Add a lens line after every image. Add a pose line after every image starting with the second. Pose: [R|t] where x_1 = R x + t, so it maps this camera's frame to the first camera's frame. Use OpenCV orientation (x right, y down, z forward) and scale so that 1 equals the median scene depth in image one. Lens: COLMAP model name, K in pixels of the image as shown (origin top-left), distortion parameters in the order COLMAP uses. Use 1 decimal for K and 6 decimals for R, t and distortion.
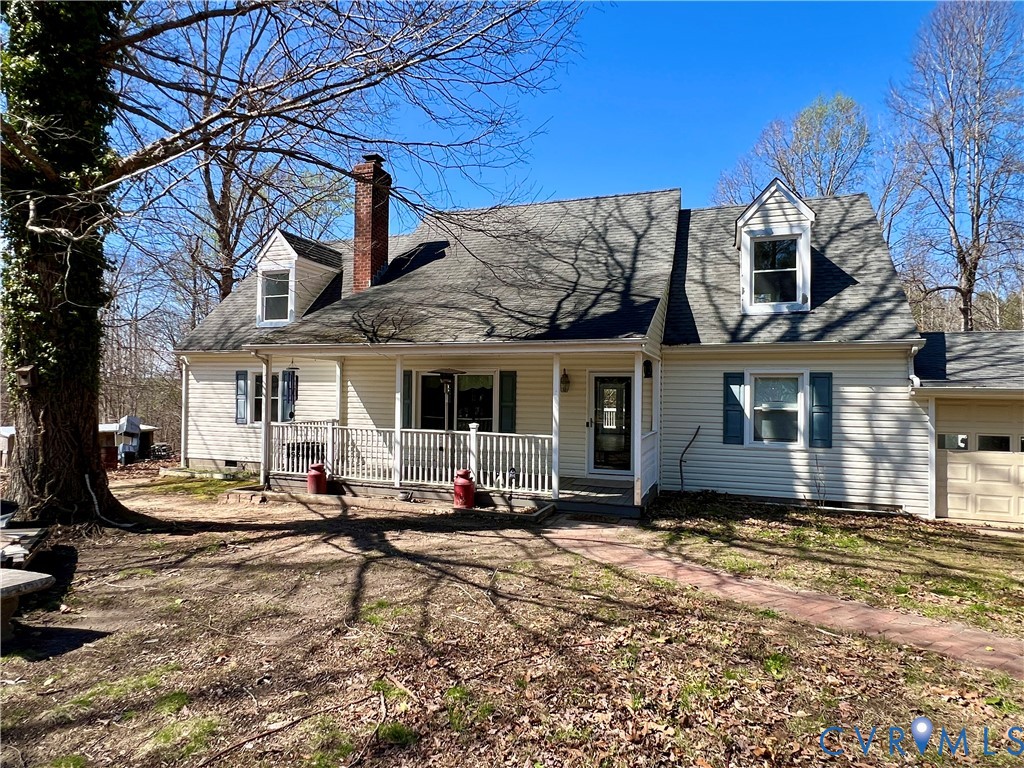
lens RADIAL K [[598.1, 0, 514.0], [0, 598.1, 381.2], [0, 0, 1]] dist [0.007534, -0.001530]
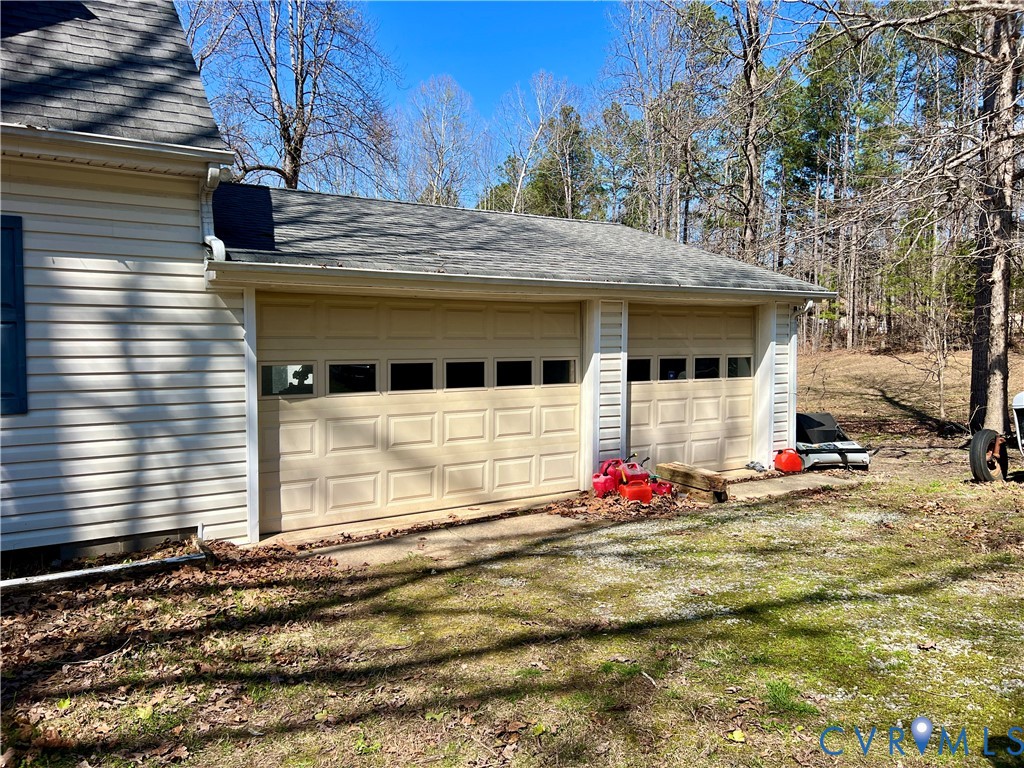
lens RADIAL K [[771.8, 0, 514.6], [0, 771.8, 379.3], [0, 0, 1]] dist [0.012316, -0.021092]
pose [[0.596982, -0.059582, 0.800039, 0.324957], [-0.010972, 0.996539, 0.082402, 0.045091], [-0.802180, -0.057970, 0.594262, 0.460671]]
